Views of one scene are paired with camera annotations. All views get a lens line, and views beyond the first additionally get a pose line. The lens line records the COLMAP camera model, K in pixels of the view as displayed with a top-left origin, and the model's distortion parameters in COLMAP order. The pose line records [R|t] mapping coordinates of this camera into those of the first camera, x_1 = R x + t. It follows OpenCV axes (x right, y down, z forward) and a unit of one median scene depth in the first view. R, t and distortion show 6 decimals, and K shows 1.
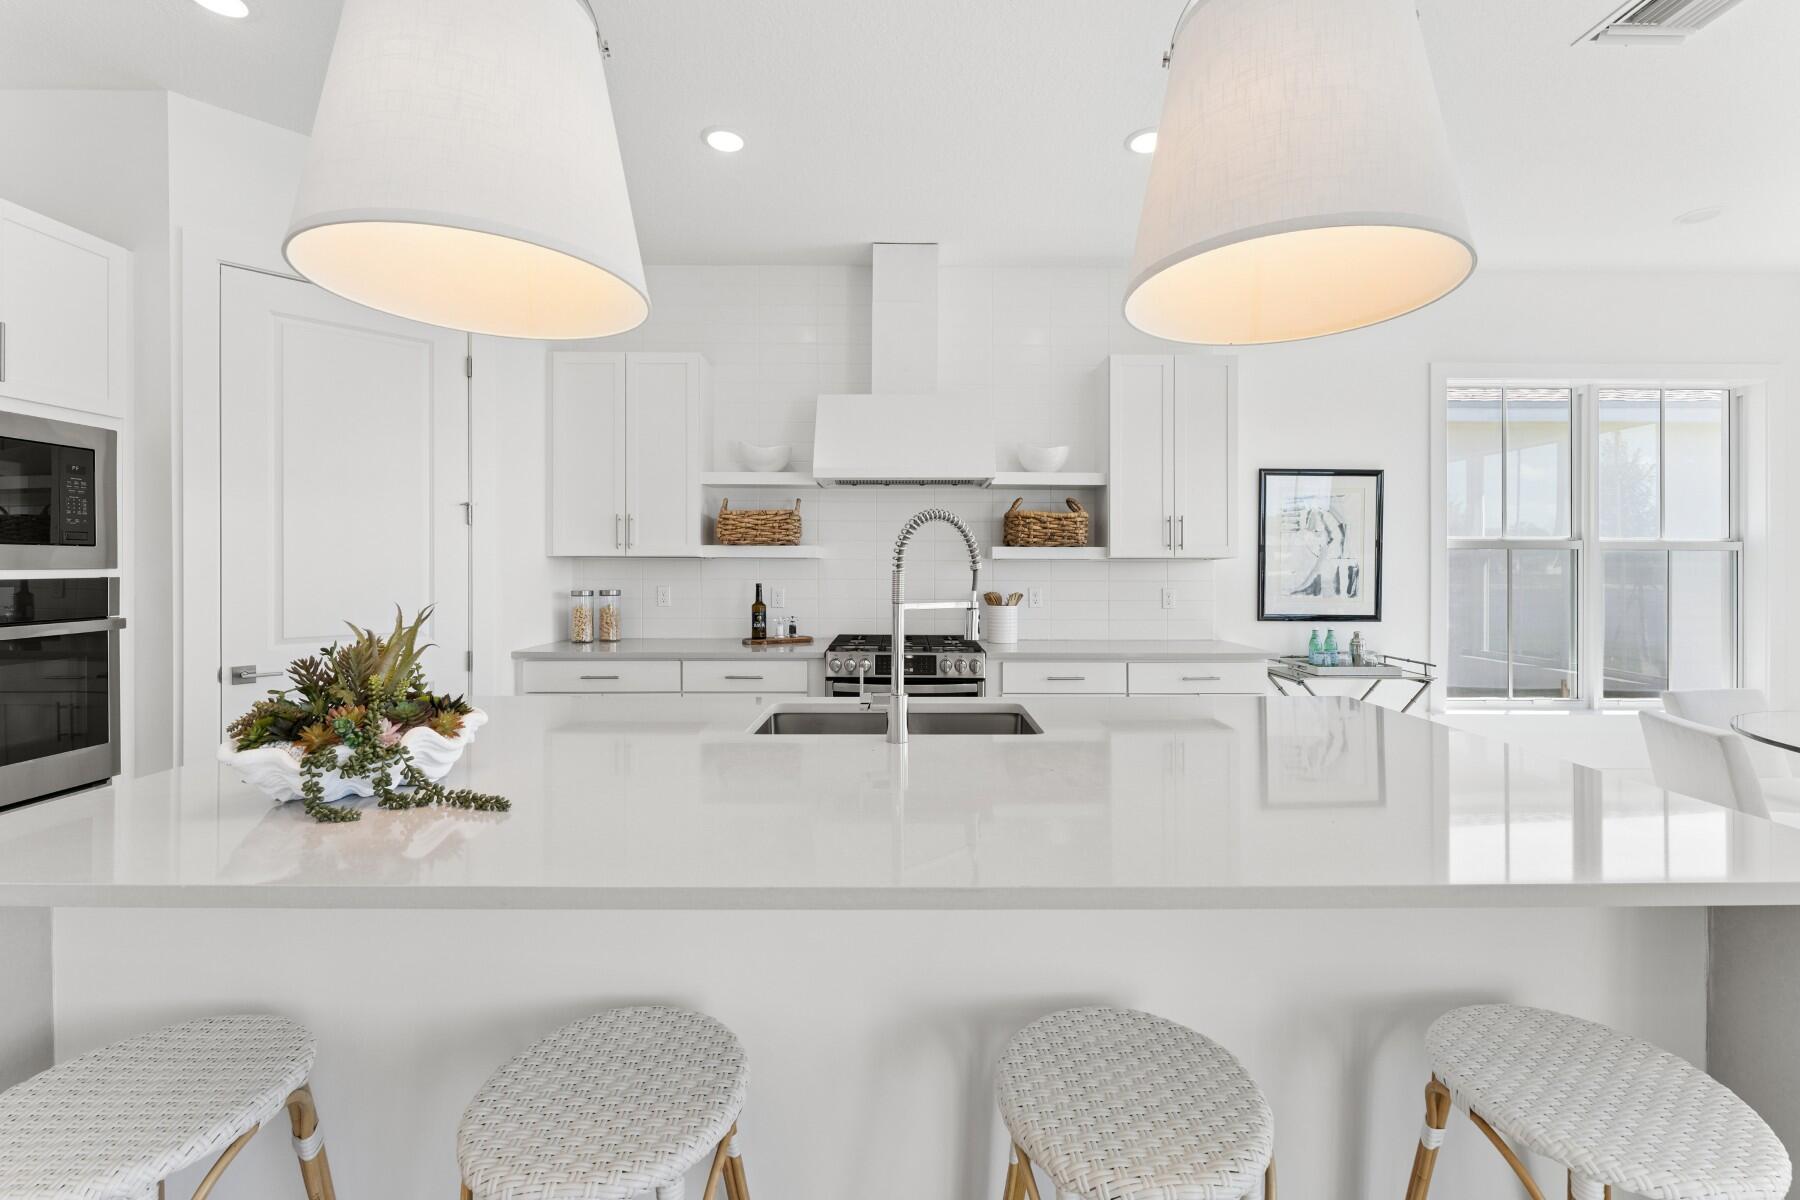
lens RADIAL K [[741.3, 0, 901.2], [0, 741.3, 565.7], [0, 0, 1]] dist [-0.002564, -0.000050]
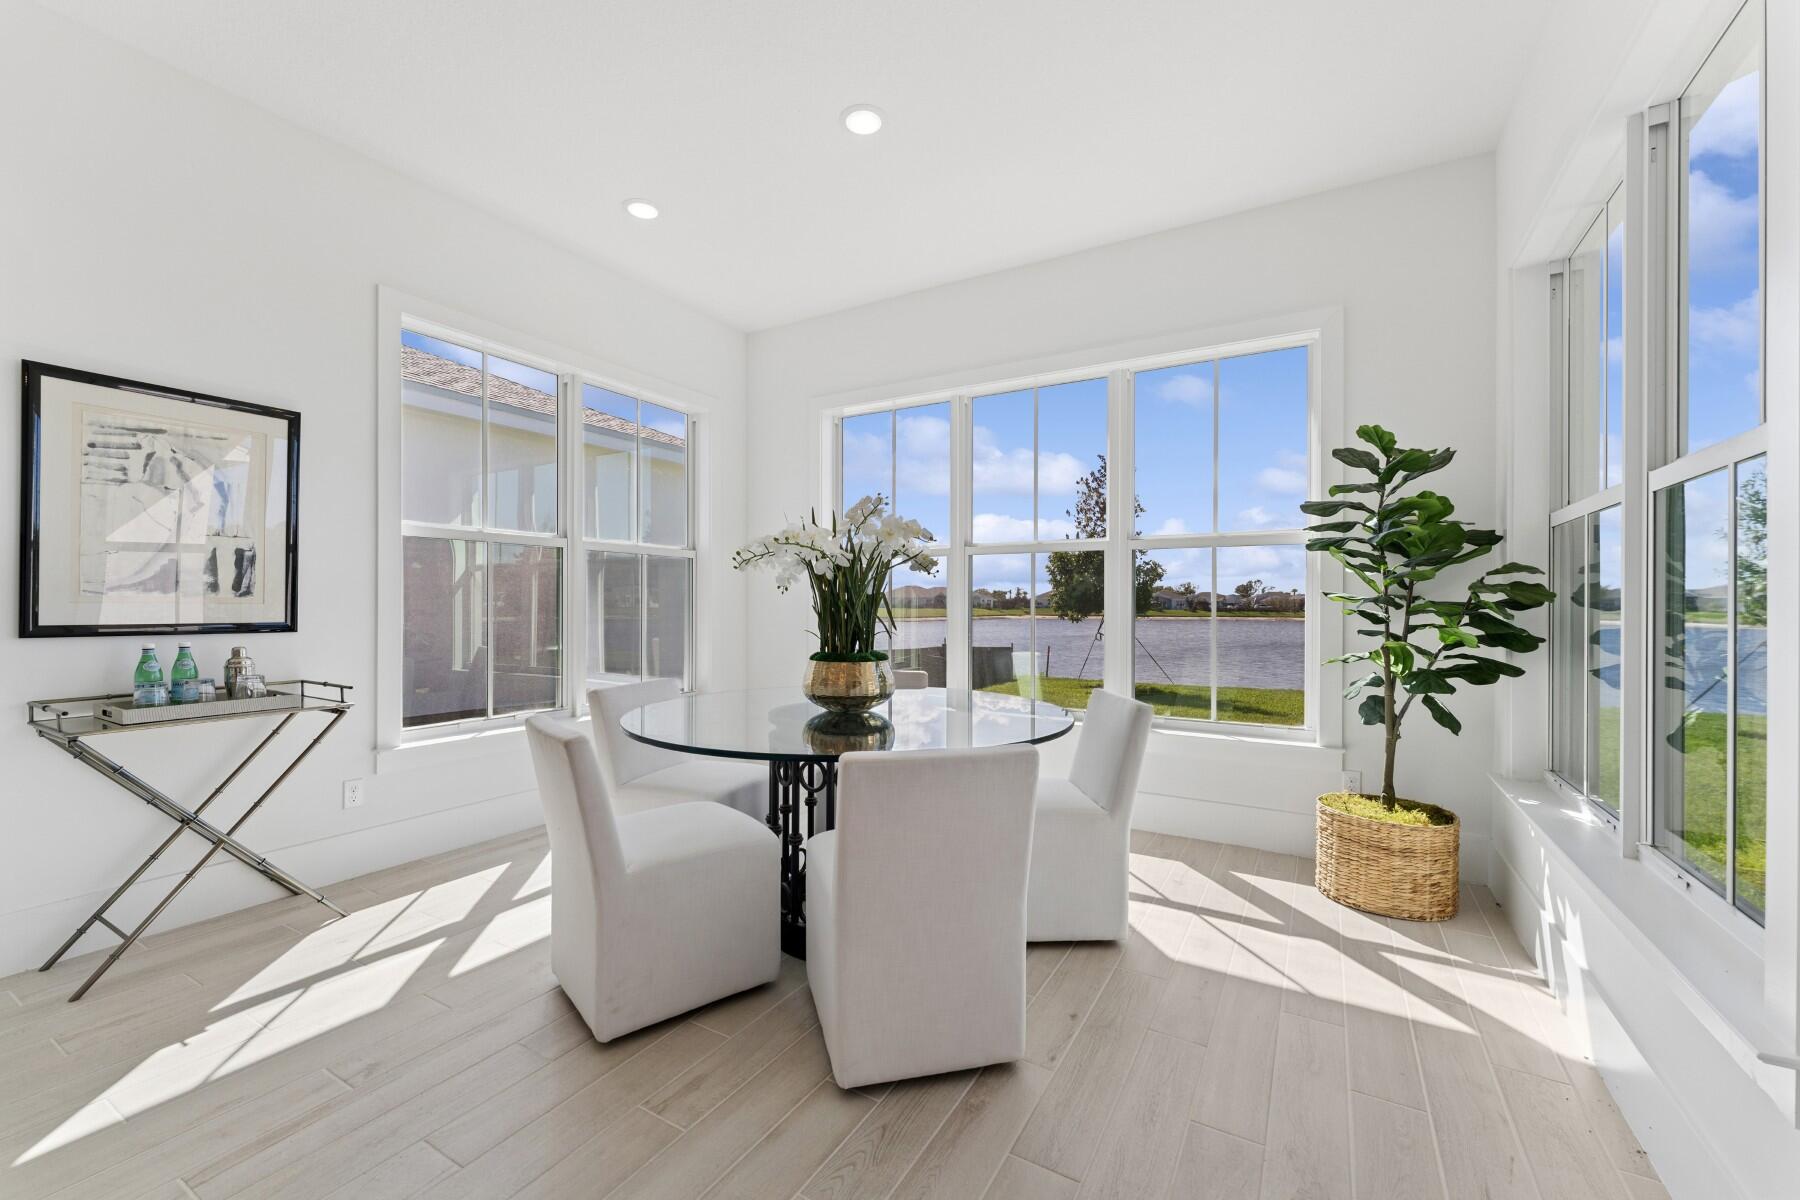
lens RADIAL K [[719.9, 0, 895.1], [0, 719.9, 601.5], [0, 0, 1]] dist [-0.001672, 0.000276]
pose [[0.514083, 0.001348, 0.857739, 0.360089], [-0.001641, 0.999998, -0.000589, 0.046837], [-0.857739, -0.001105, 0.514084, 0.175755]]
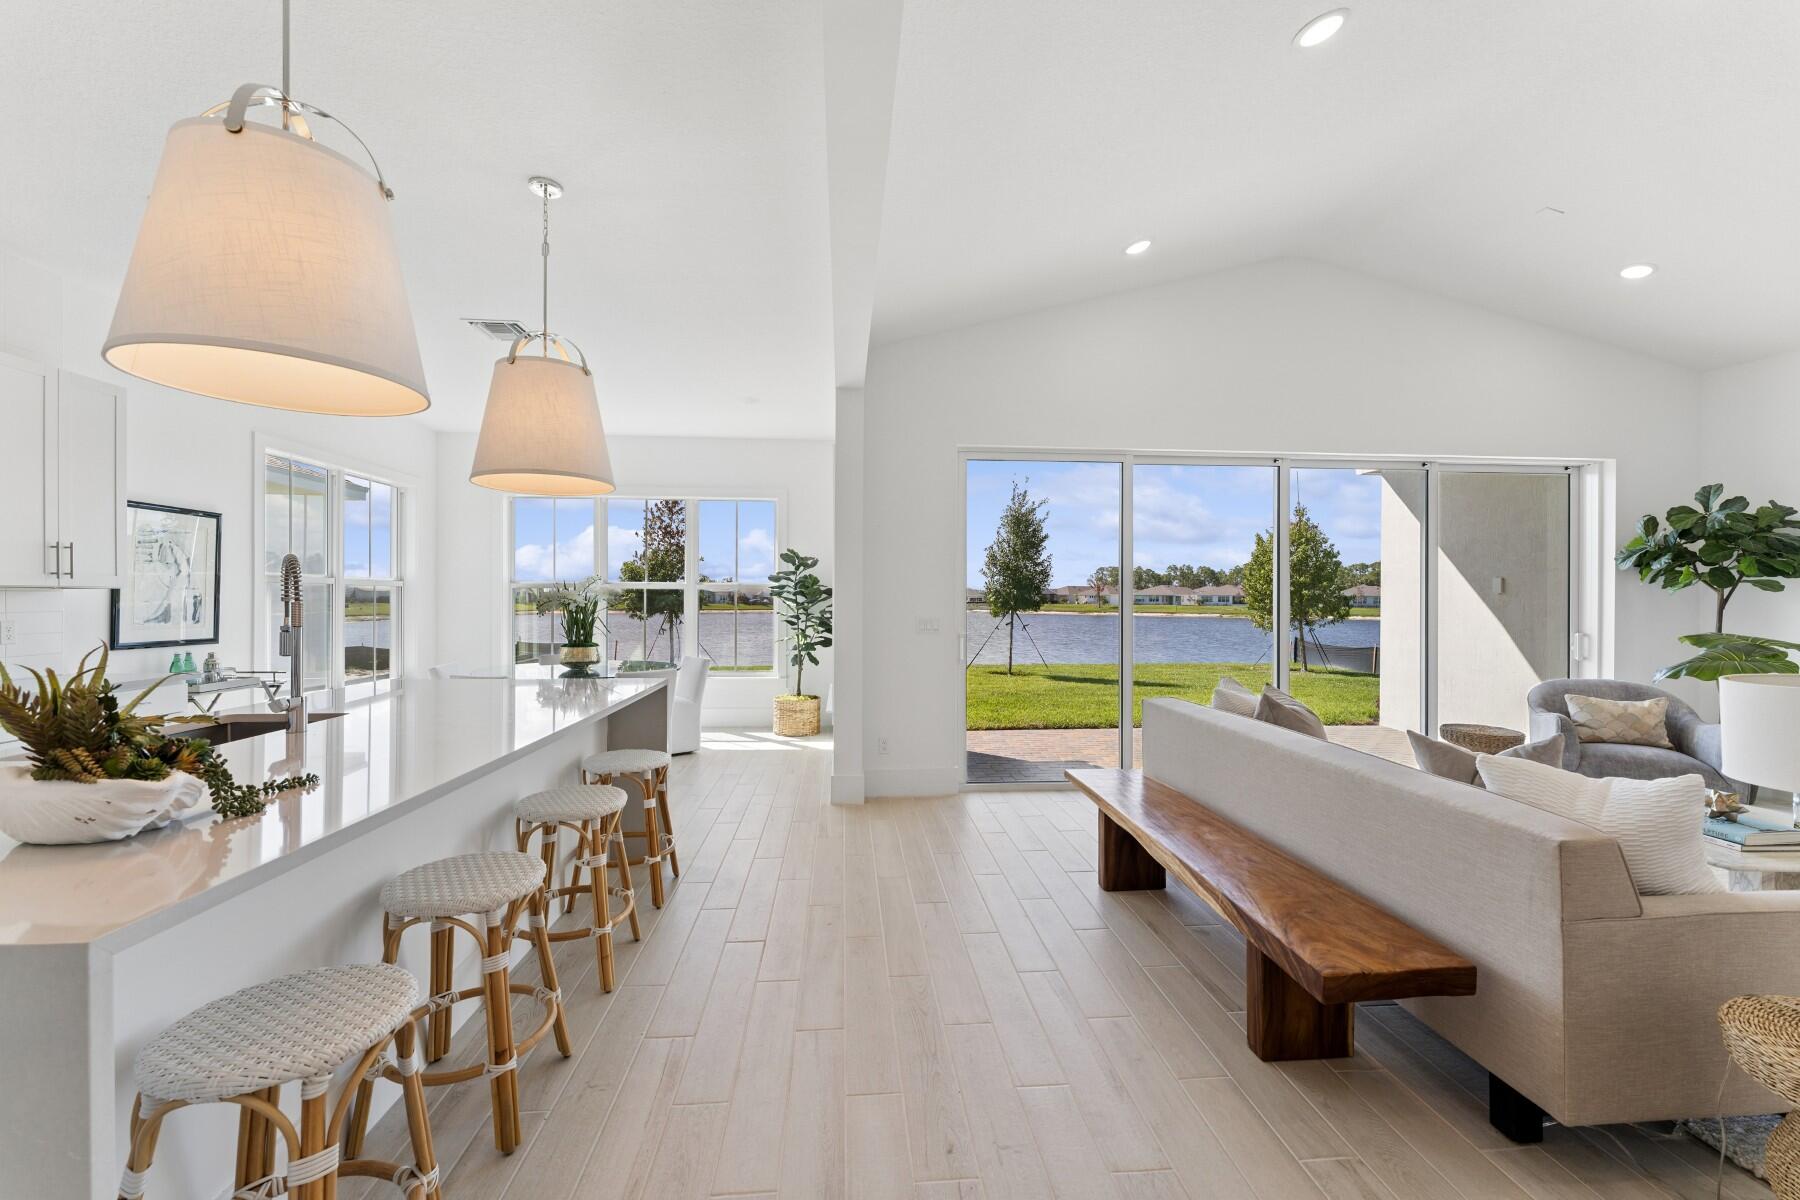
lens RADIAL K [[719.9, 0, 895.1], [0, 719.9, 601.5], [0, 0, 1]] dist [-0.001672, 0.000276]
pose [[-0.071424, -0.007061, 0.997421, -0.559709], [-0.004169, 0.999968, 0.006780, -0.002528], [-0.997437, -0.003674, -0.071451, 0.017573]]
